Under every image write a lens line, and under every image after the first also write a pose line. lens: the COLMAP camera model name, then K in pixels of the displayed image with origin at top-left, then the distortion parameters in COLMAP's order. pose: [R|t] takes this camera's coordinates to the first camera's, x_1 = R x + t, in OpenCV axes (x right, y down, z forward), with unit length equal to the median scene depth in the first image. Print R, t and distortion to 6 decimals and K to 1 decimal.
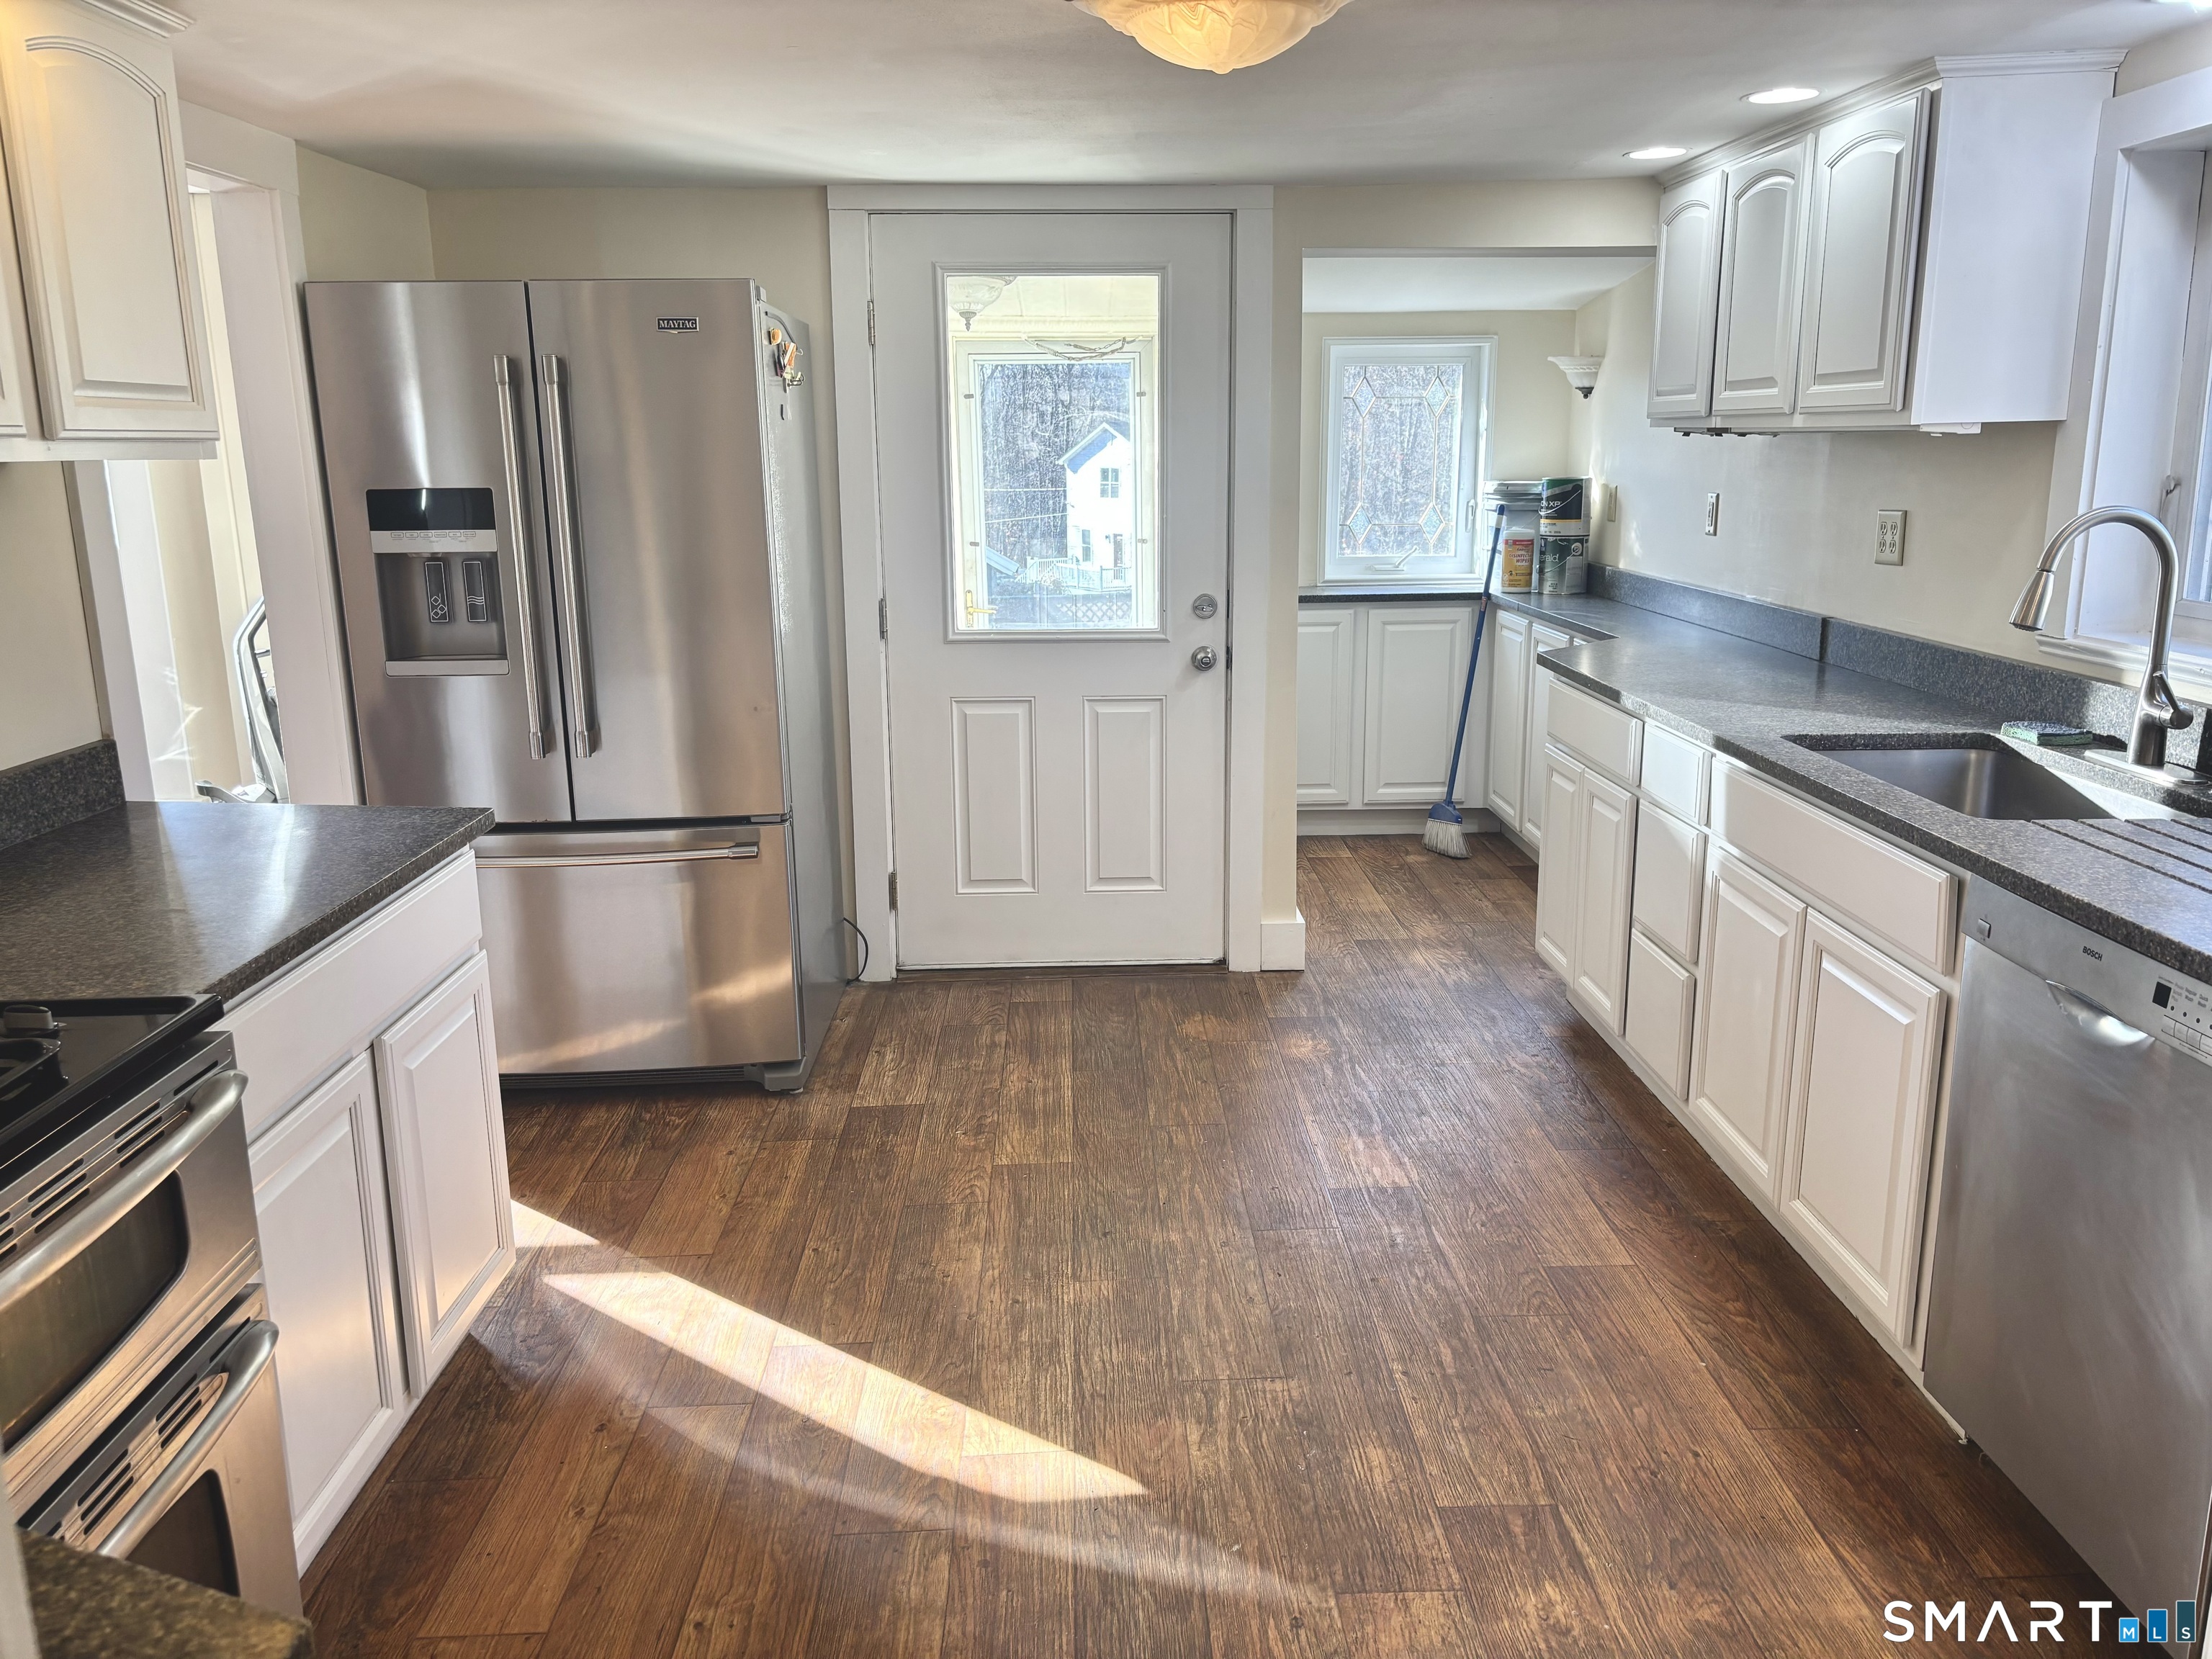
lens RADIAL K [[1741.2, 0, 1106.0], [0, 1741.2, 829.5], [0, 0, 1]] dist [0.037210, 0.012300]
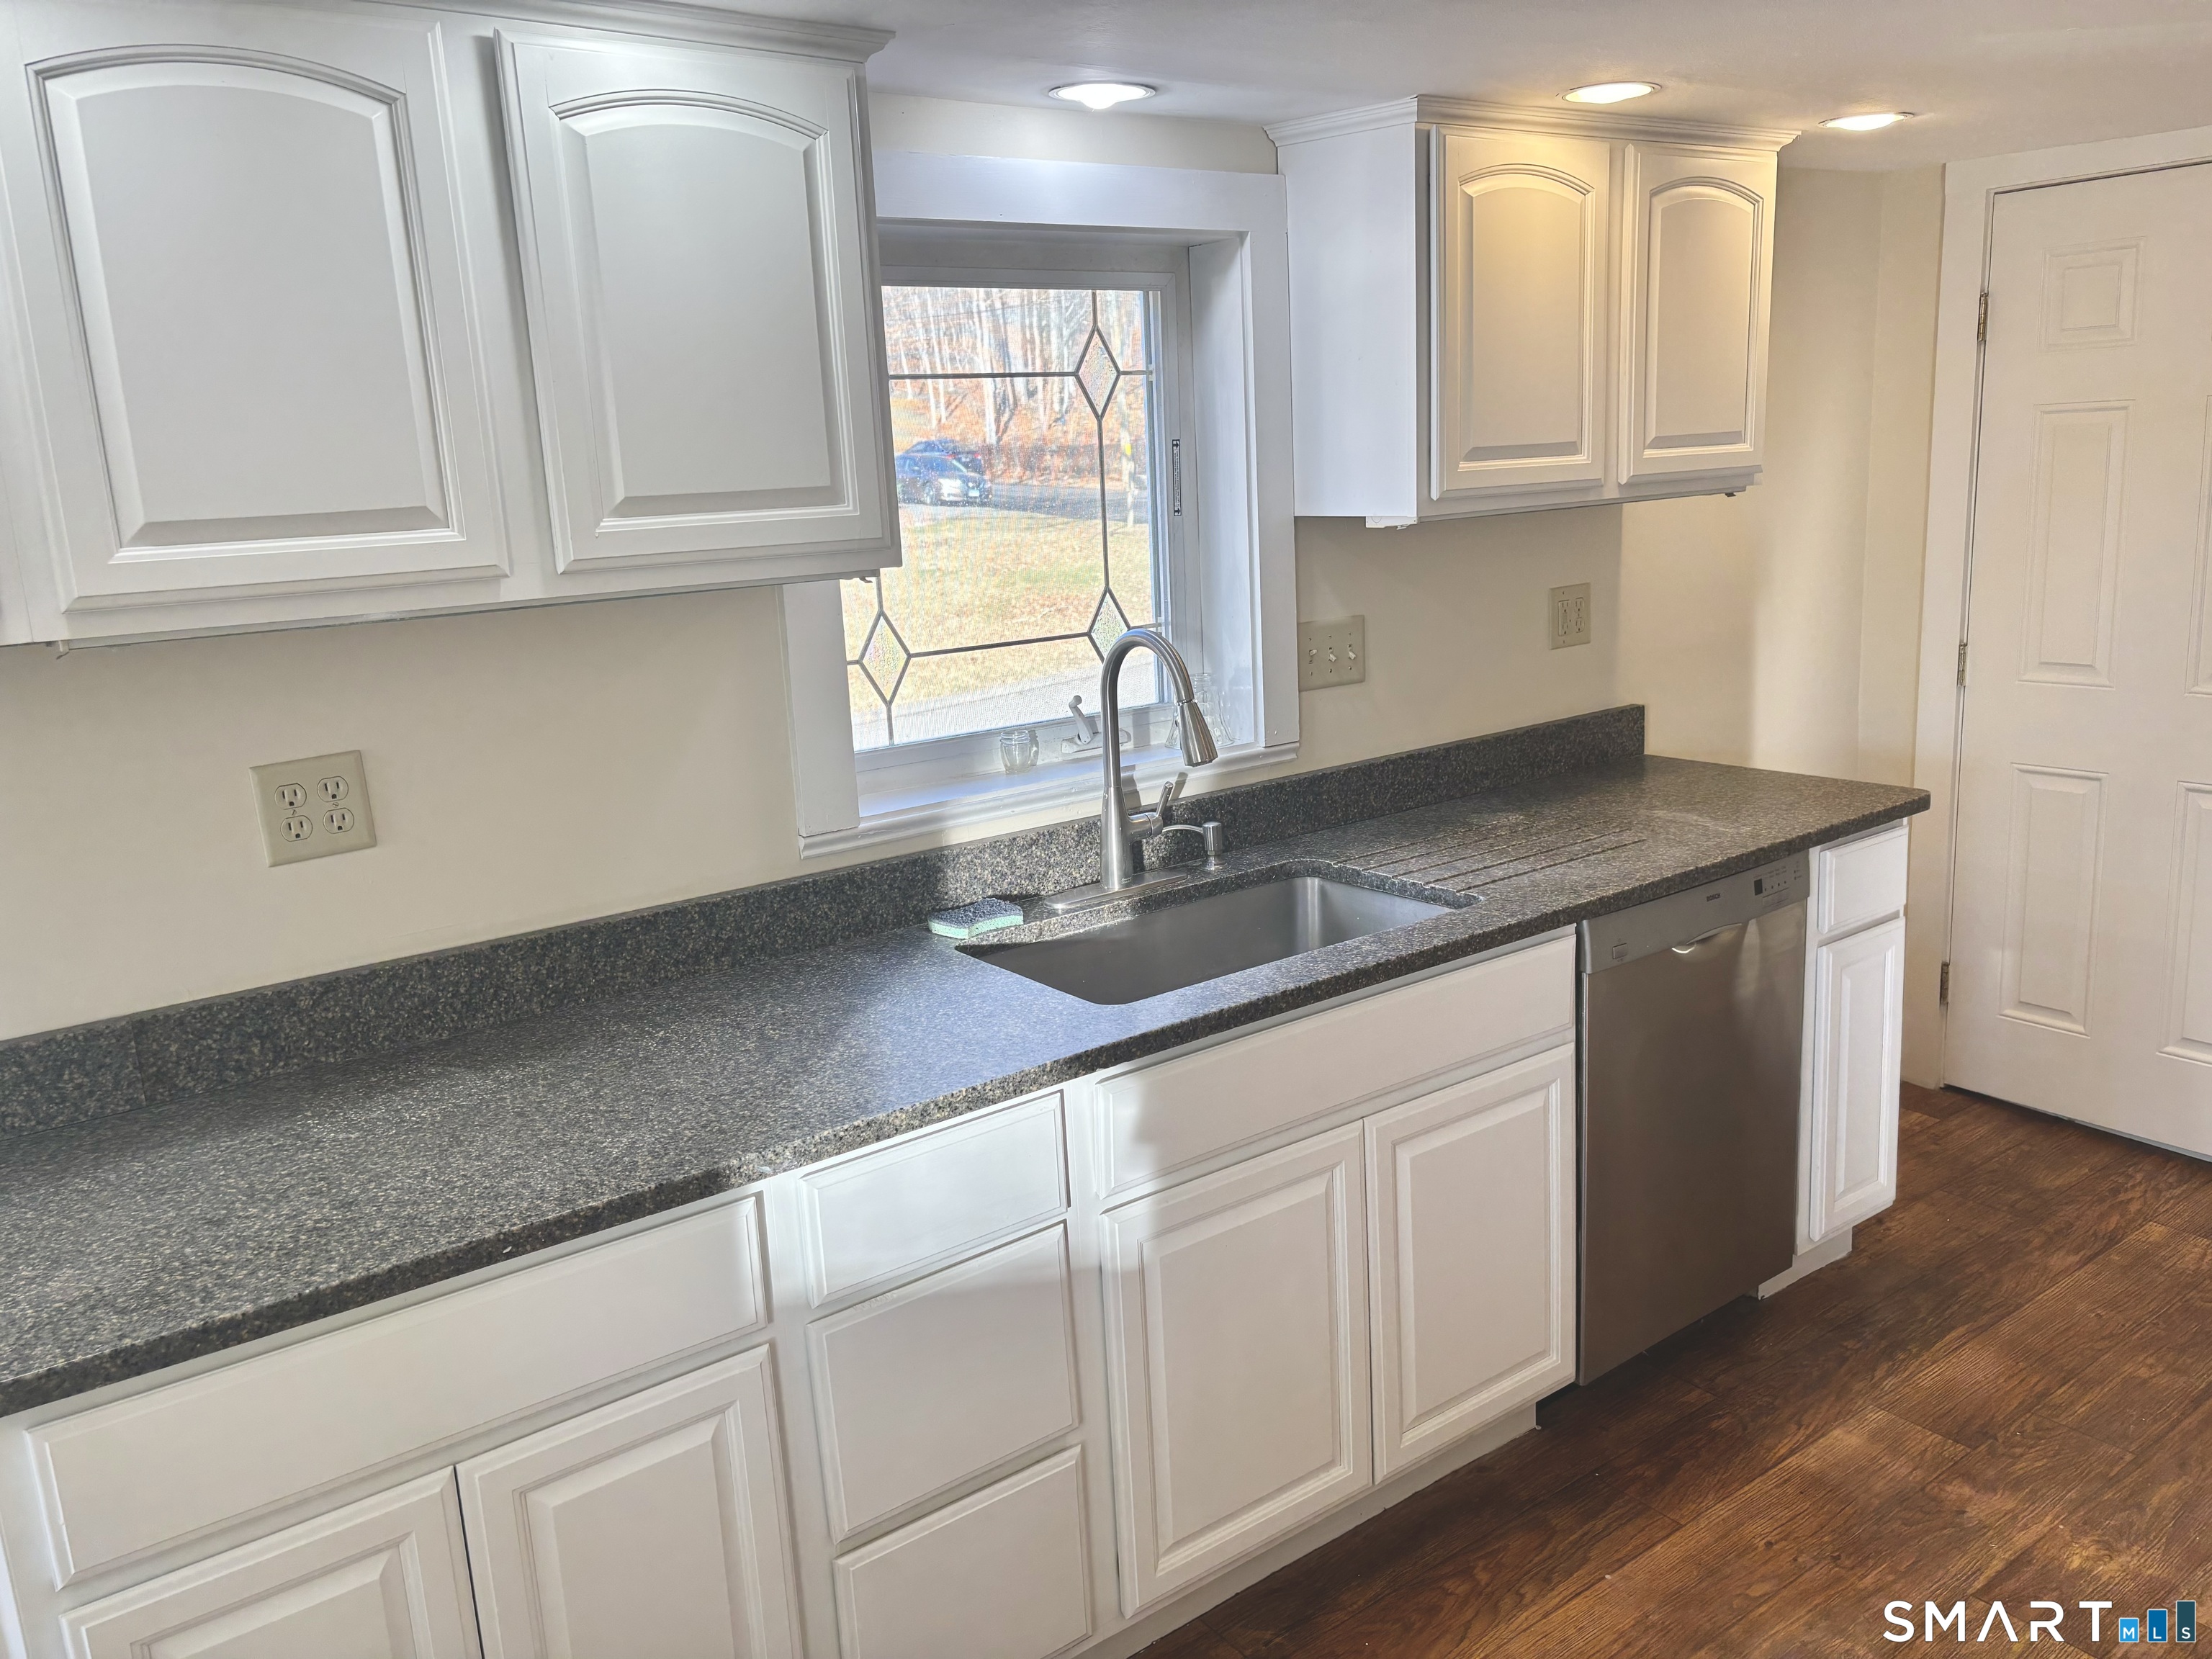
lens RADIAL K [[1741.2, 0, 1106.0], [0, 1741.2, 829.5], [0, 0, 1]] dist [0.037210, 0.012300]
pose [[-0.590481, -0.130496, 0.796431, -0.179990], [0.233459, 0.917031, 0.323345, -0.416323], [-0.772547, 0.376863, -0.511024, 1.637045]]
